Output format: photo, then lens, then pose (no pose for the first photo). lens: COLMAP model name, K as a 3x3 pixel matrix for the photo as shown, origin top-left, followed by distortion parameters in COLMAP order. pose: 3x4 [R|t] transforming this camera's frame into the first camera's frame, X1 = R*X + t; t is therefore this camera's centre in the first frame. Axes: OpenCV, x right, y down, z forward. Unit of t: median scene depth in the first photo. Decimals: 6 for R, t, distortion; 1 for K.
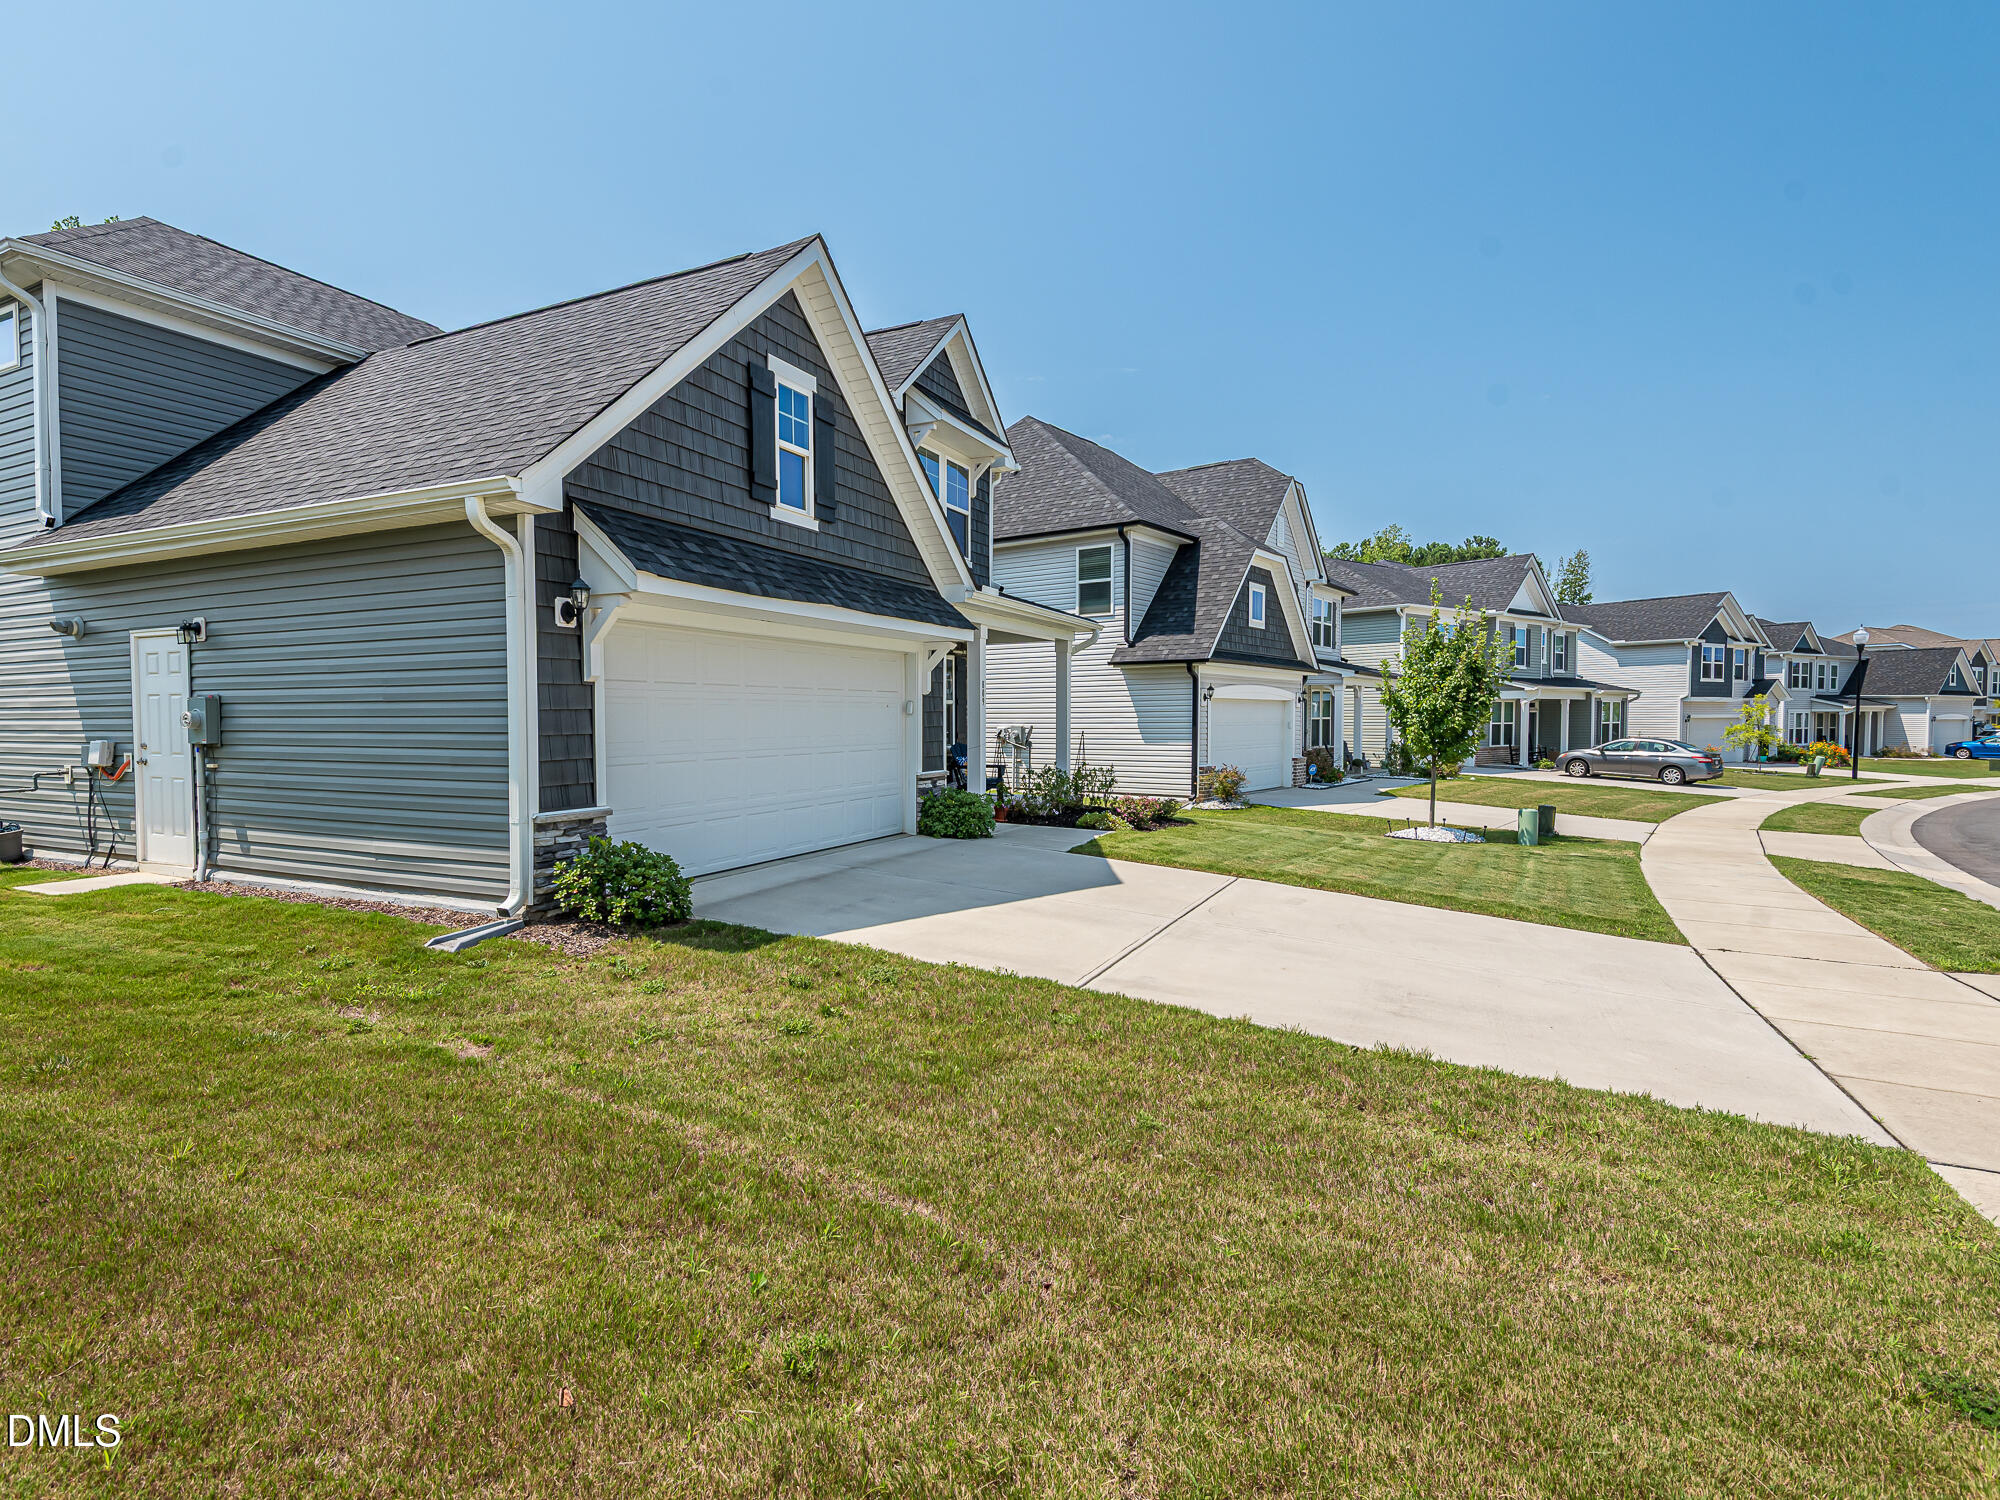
lens RADIAL K [[1007.5, 0, 995.1], [0, 1007.5, 759.0], [0, 0, 1]] dist [0.004276, 0.000156]
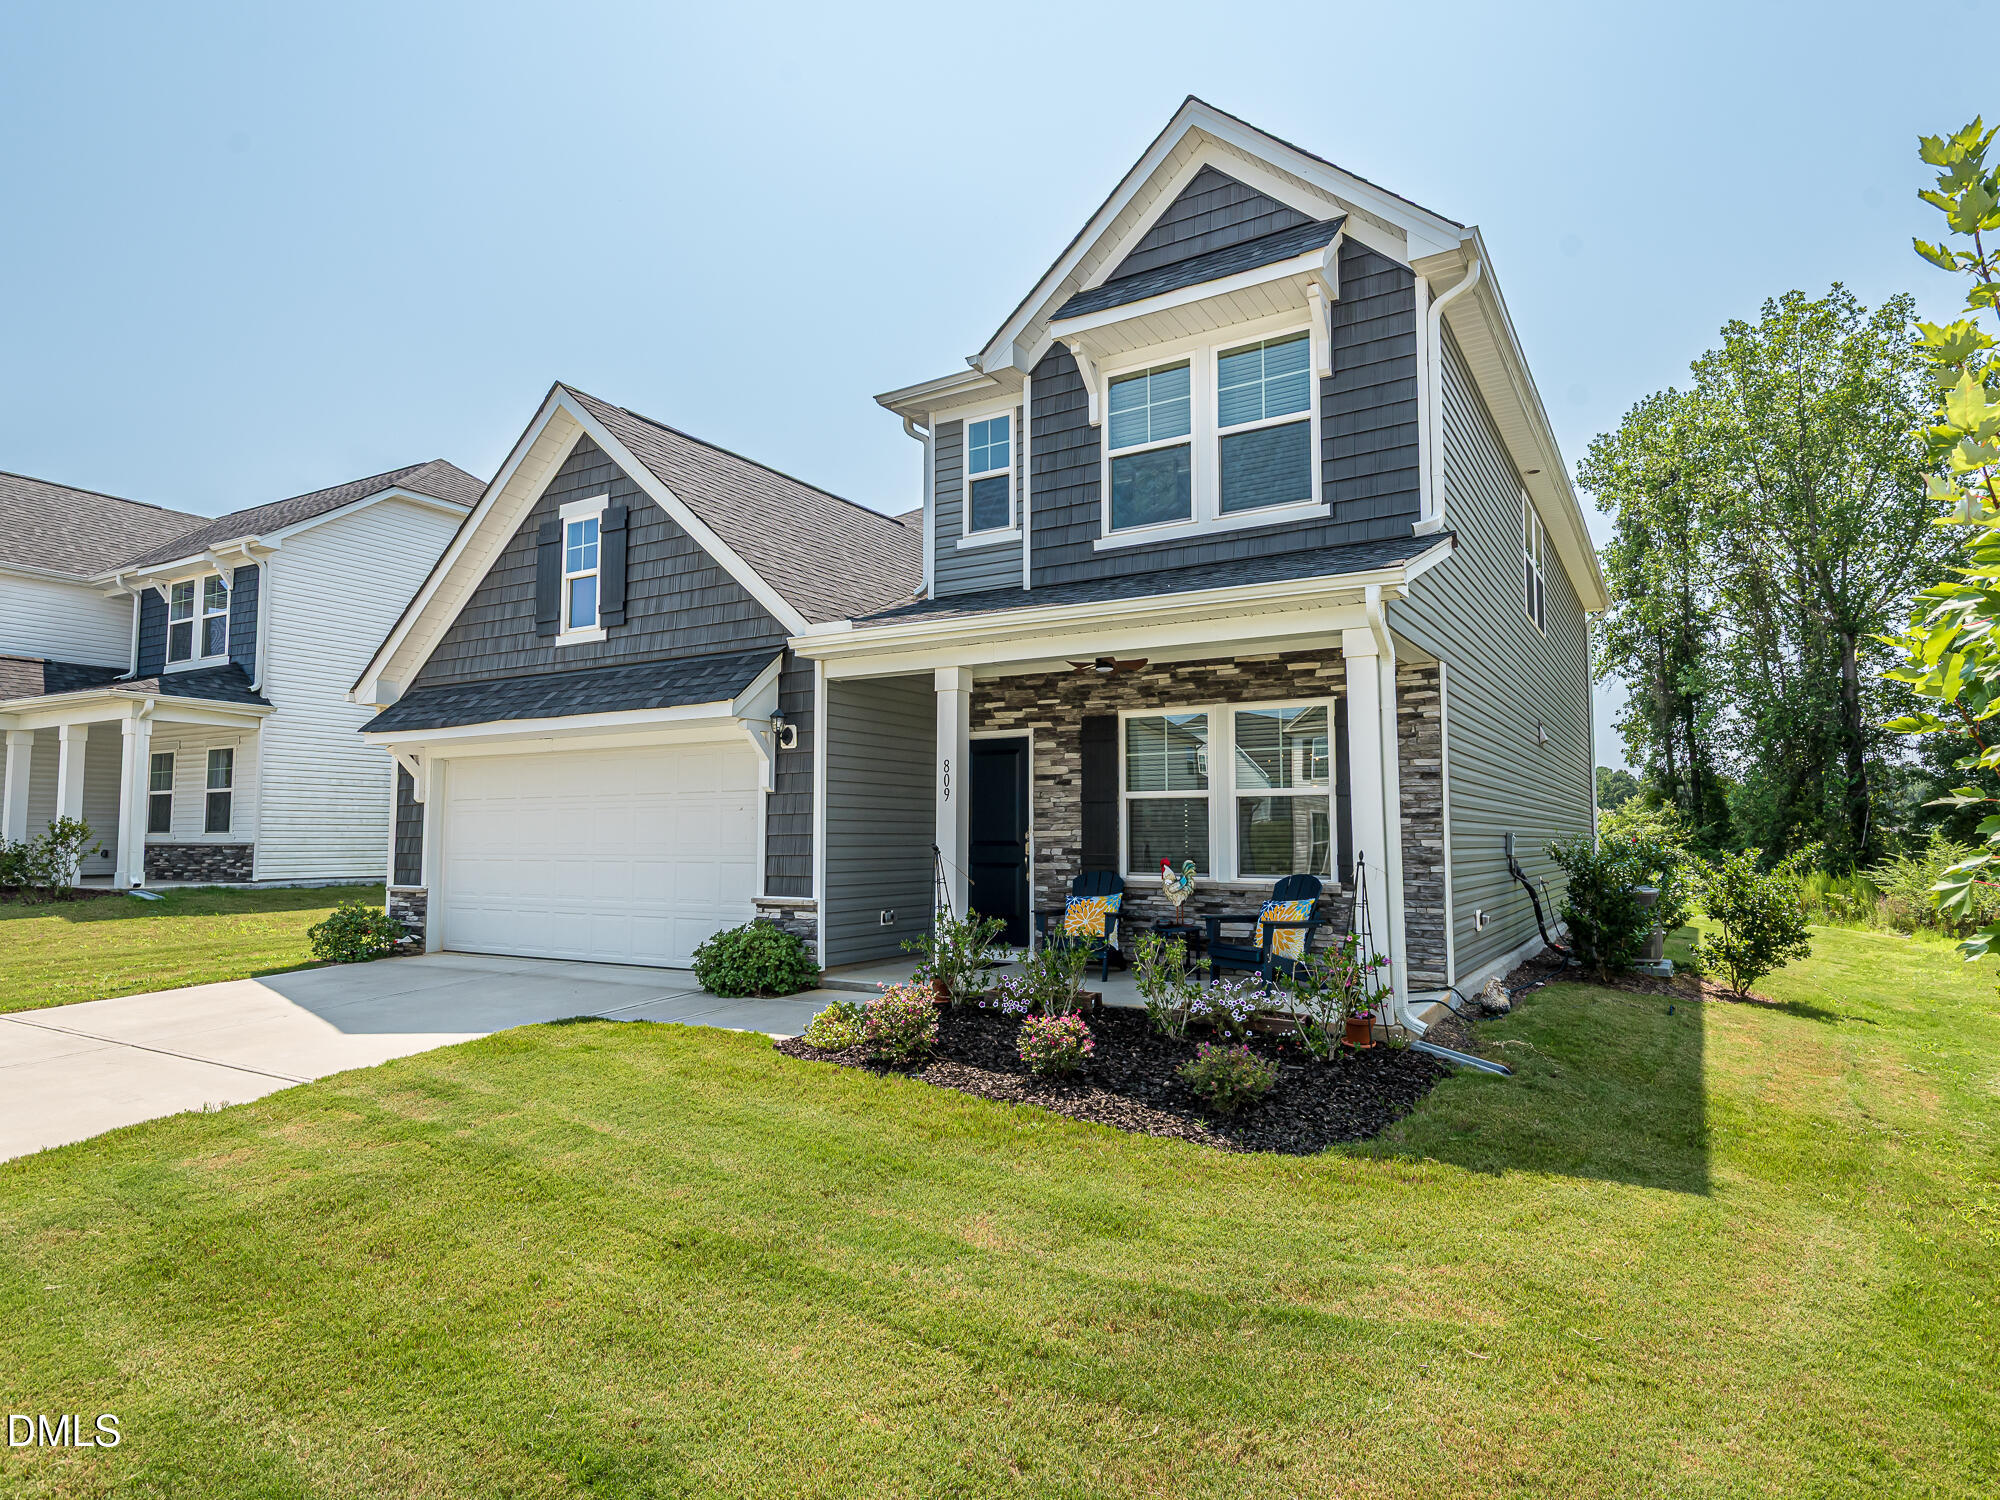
lens RADIAL K [[1119.1, 0, 1000.7], [0, 1119.1, 736.3], [0, 0, 1]] dist [-0.000826, -0.000013]
pose [[-0.105532, -0.083681, -0.990889, 0.897865], [-0.035126, 0.996145, -0.080384, -0.053452], [0.993795, 0.026323, -0.108064, 1.537023]]
